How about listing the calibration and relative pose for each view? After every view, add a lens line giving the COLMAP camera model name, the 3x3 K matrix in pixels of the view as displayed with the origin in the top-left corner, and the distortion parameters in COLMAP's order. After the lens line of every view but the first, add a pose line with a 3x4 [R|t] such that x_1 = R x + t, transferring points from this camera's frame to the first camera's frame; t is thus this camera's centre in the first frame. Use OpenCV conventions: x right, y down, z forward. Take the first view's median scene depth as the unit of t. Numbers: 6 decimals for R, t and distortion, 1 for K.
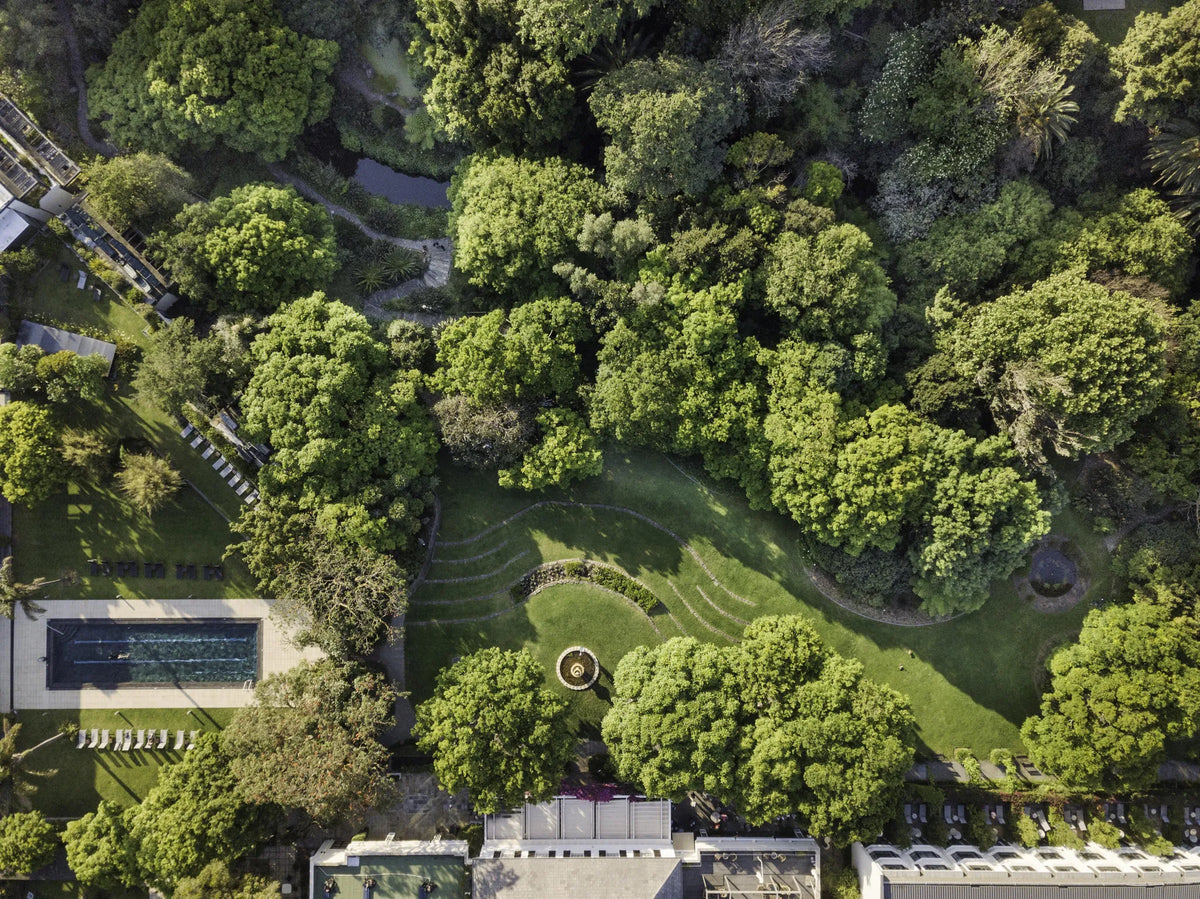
lens RADIAL K [[851.2, 0, 600.0], [0, 851.2, 449.5], [0, 0, 1]] dist [0.001413, -0.000155]
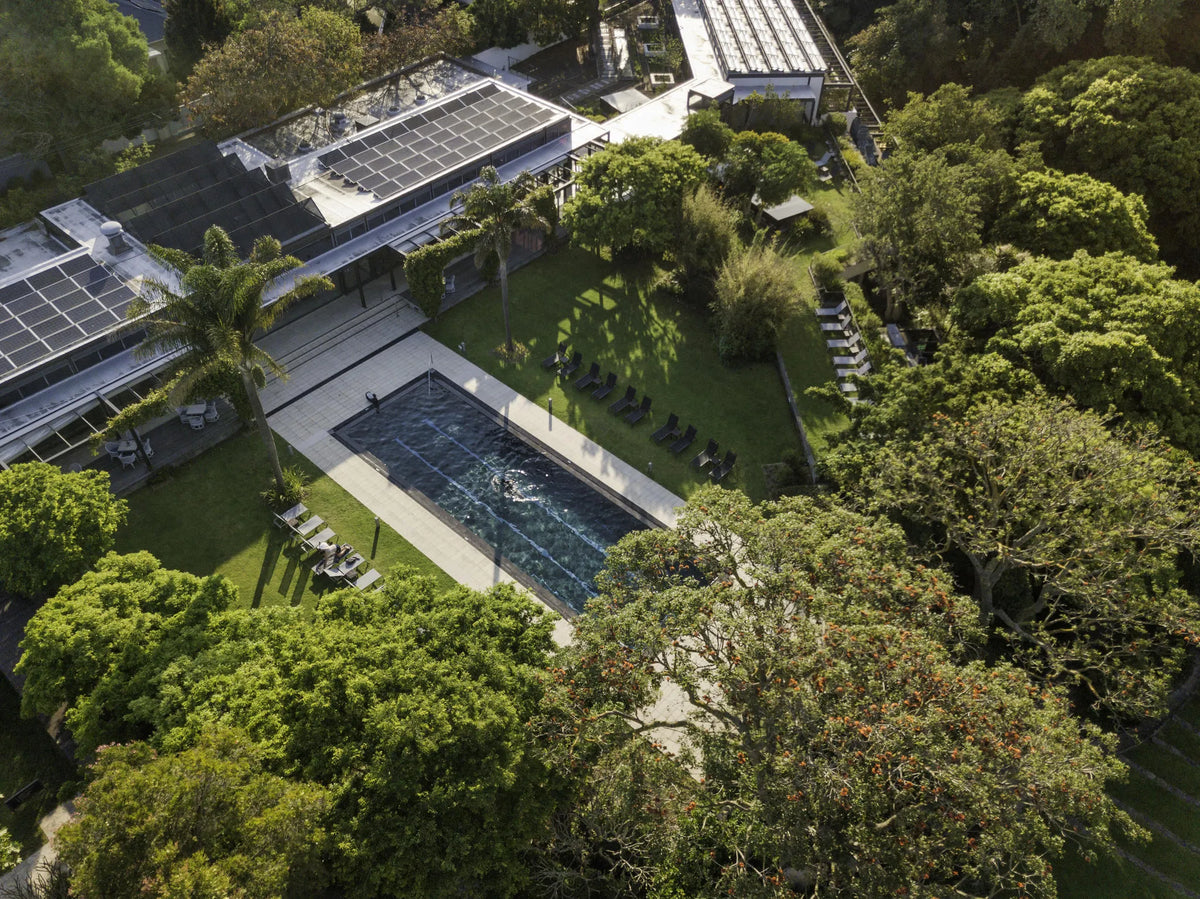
lens RADIAL K [[851.2, 0, 600.0], [0, 851.2, 449.5], [0, 0, 1]] dist [0.001413, -0.000155]
pose [[0.715353, 0.493792, -0.494408, -0.258238], [-0.695466, 0.571779, -0.435196, 0.405764], [0.067796, 0.655163, 0.752440, 0.619635]]
